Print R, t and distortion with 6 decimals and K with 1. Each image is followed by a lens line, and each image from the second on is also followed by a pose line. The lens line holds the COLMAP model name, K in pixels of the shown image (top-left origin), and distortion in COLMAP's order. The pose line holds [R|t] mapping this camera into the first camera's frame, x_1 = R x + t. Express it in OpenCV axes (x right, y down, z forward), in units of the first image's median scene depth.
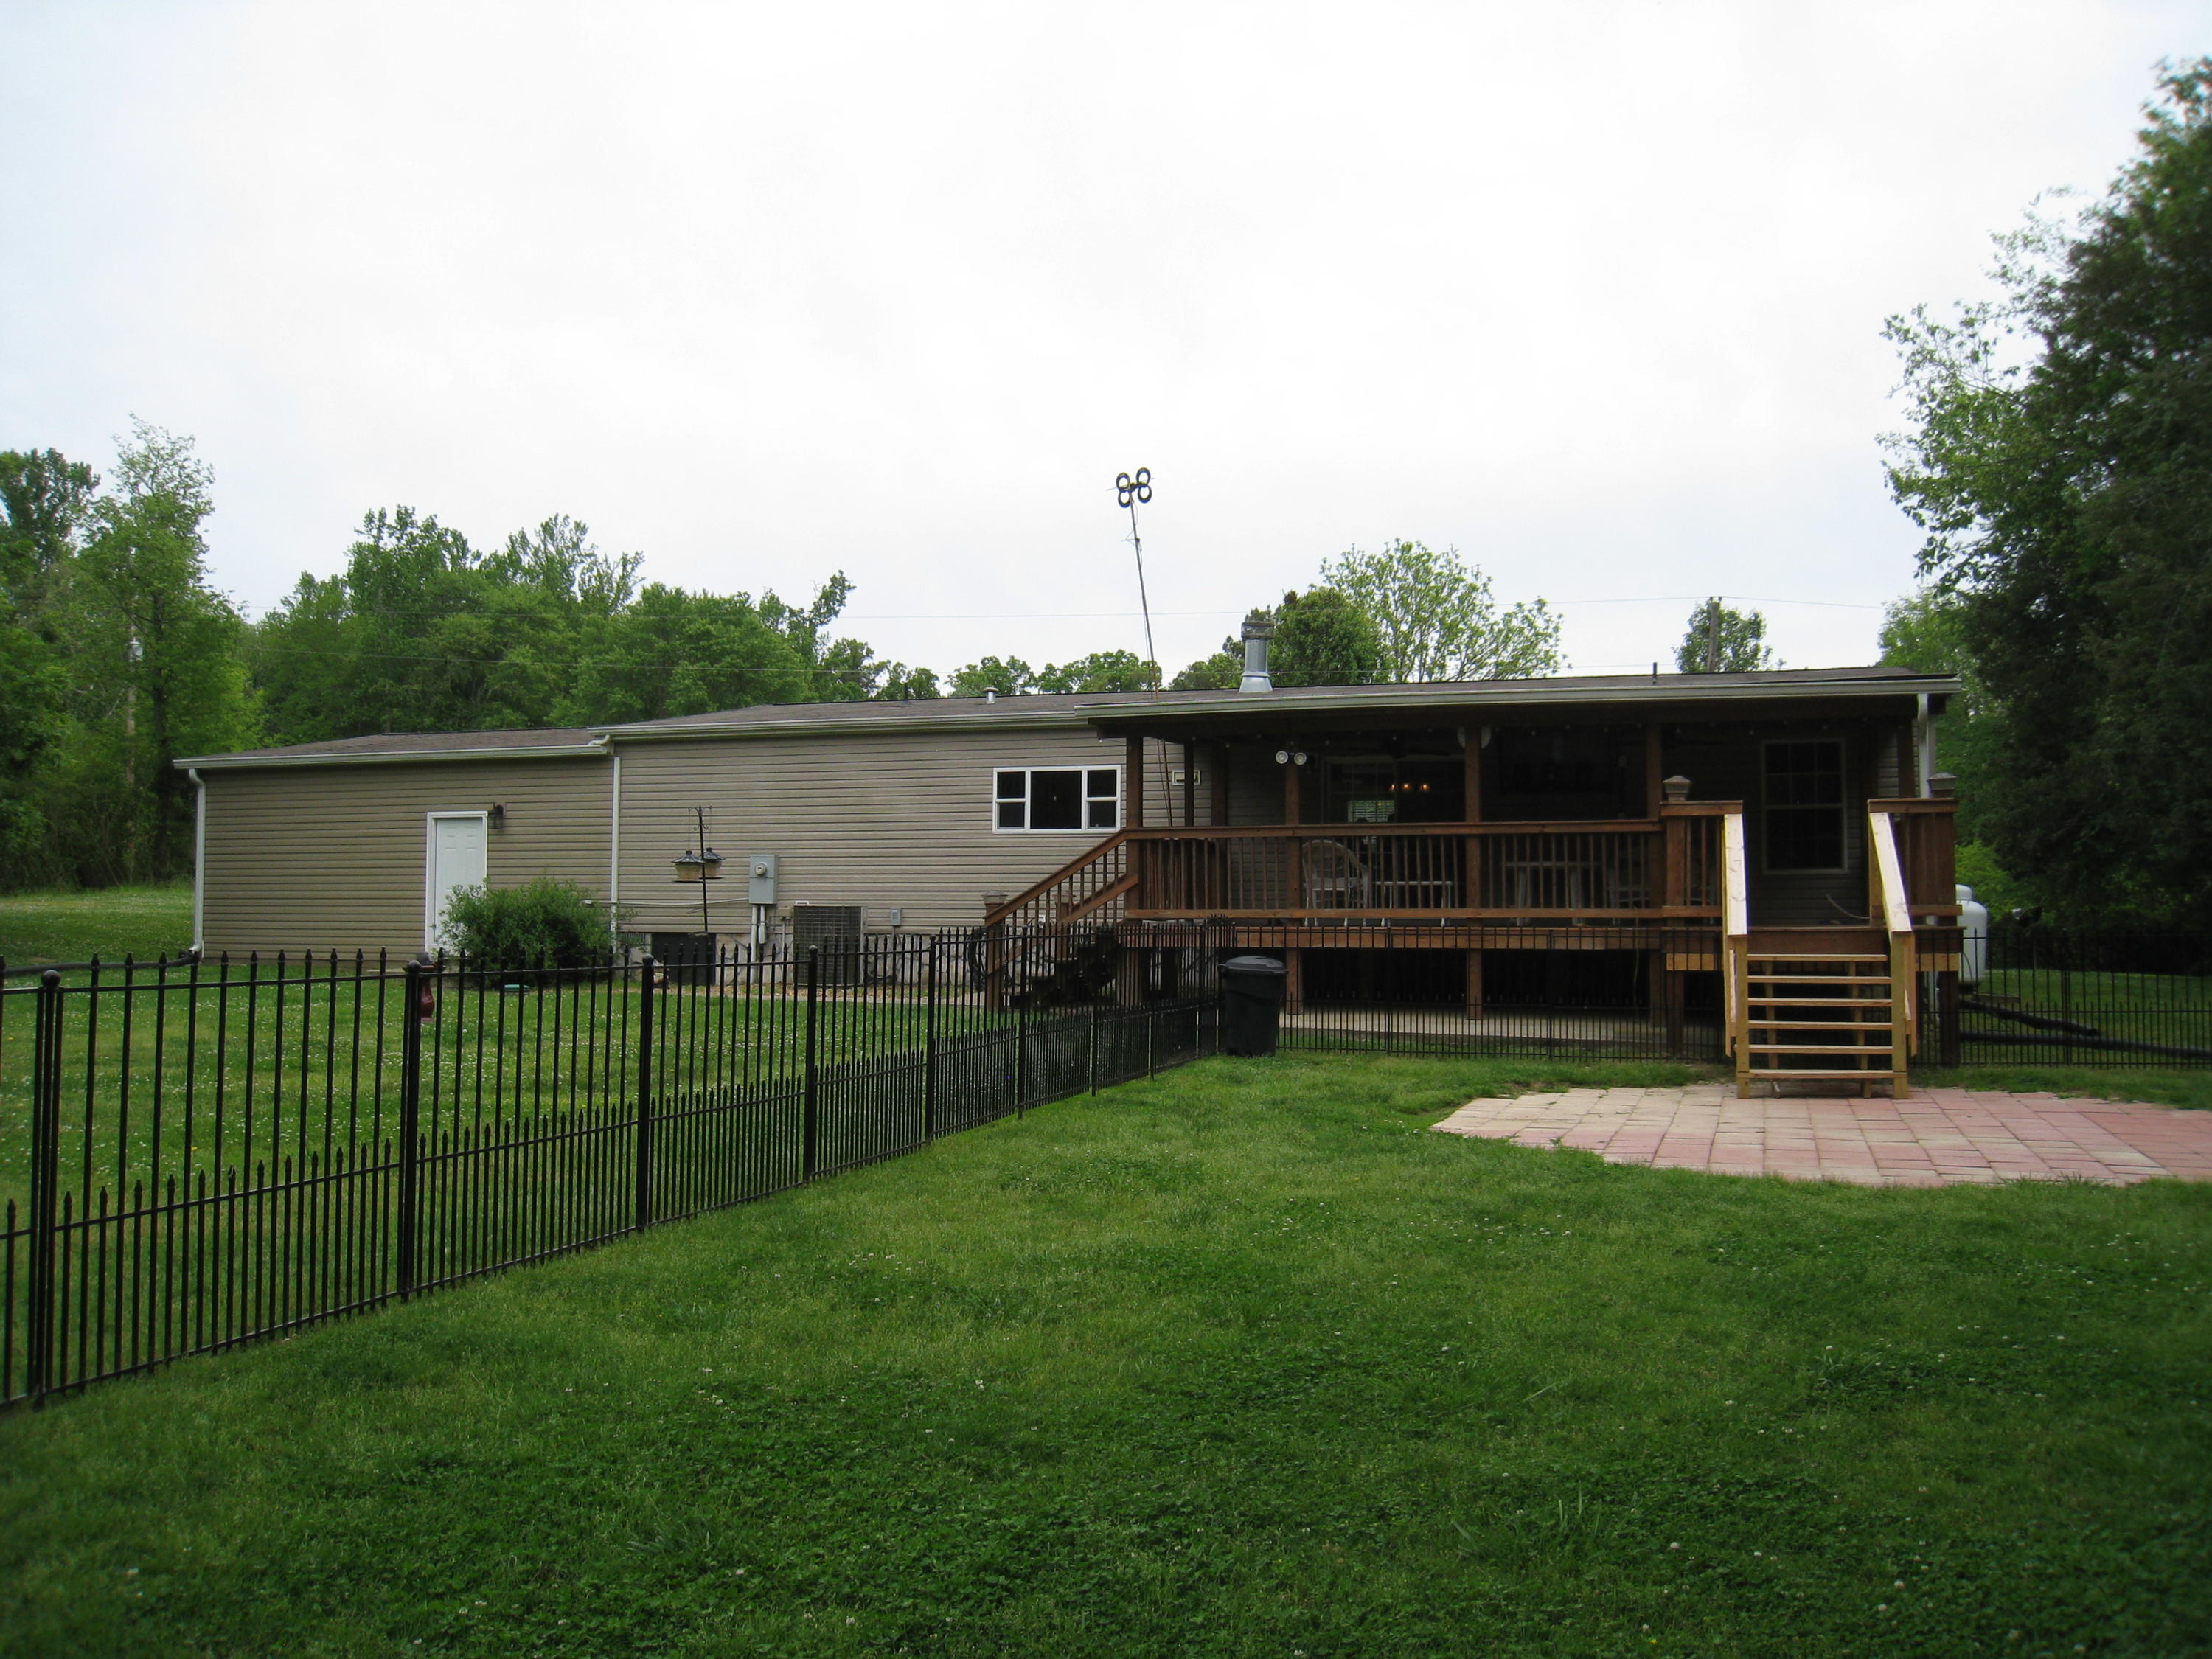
lens RADIAL K [[1815.1, 0, 1112.2], [0, 1815.1, 829.3], [0, 0, 1]] dist [-0.144217, 0.096166]
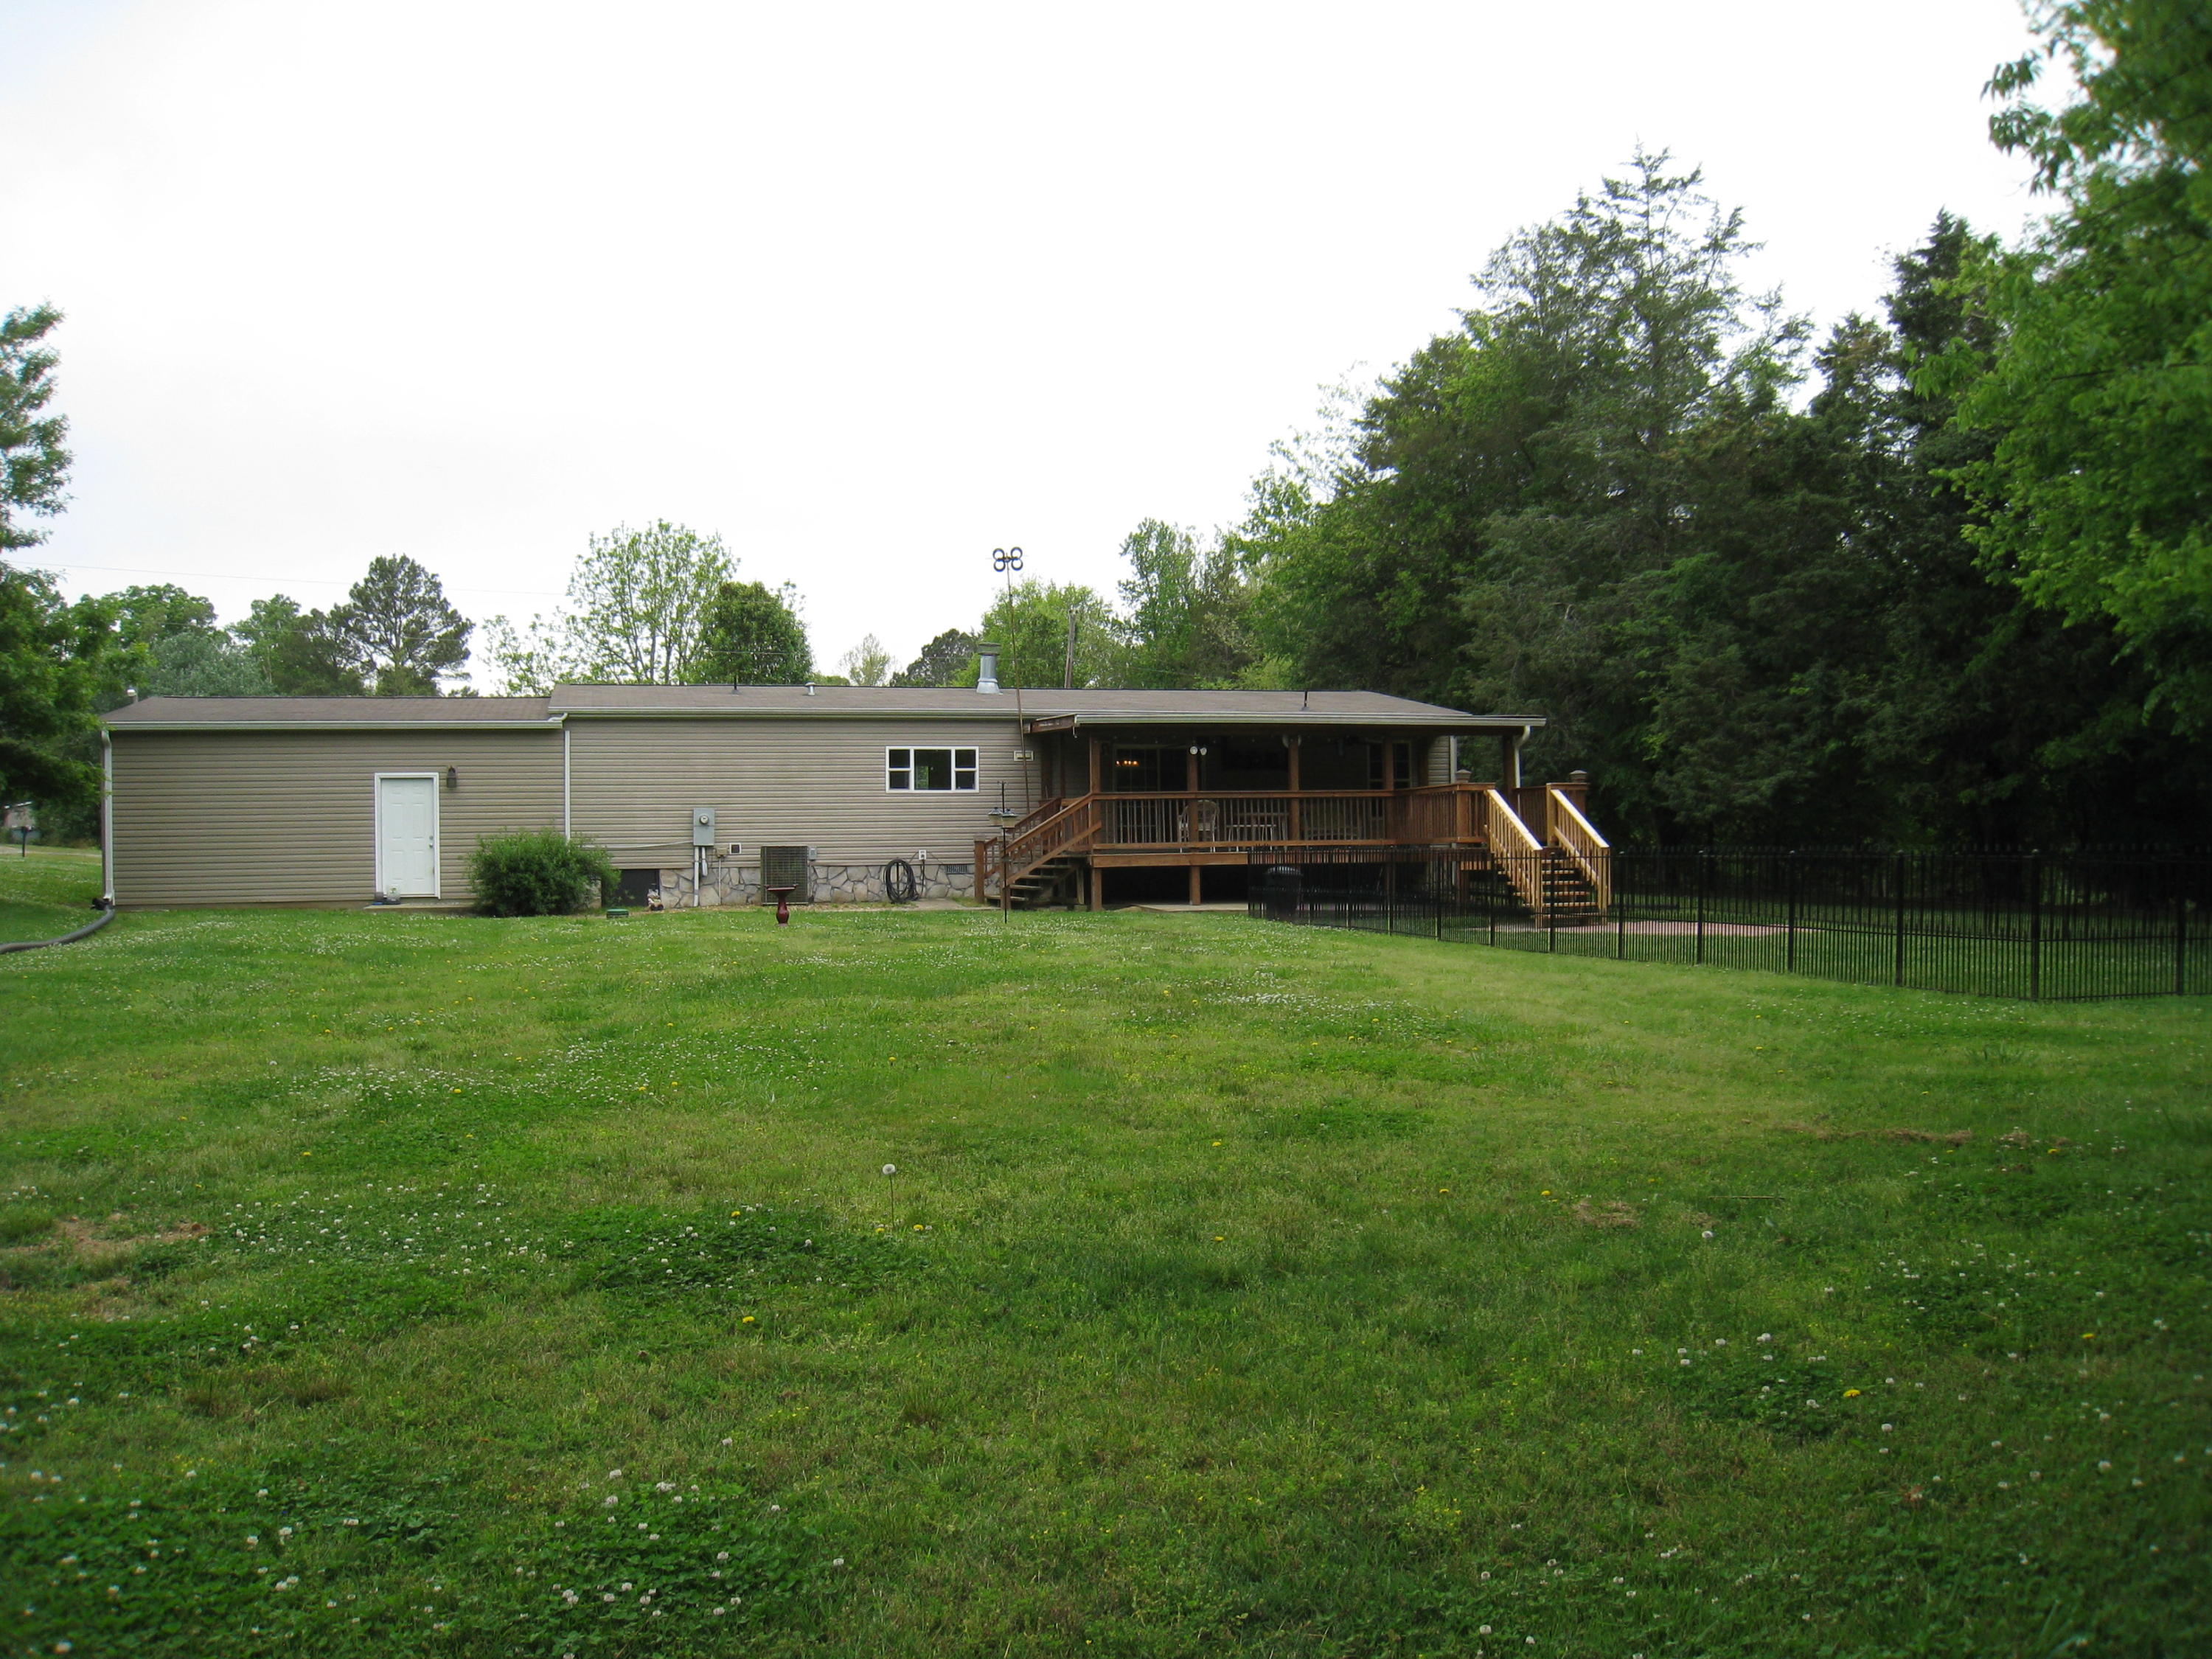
lens RADIAL K [[1815.1, 0, 1098.2], [0, 1815.1, 843.9], [0, 0, 1]] dist [-0.144217, 0.096166]
pose [[0.841489, -0.012938, 0.540119, -0.687815], [-0.008380, 0.999280, 0.036992, -0.011534], [-0.540209, -0.035655, 0.840775, -0.274380]]
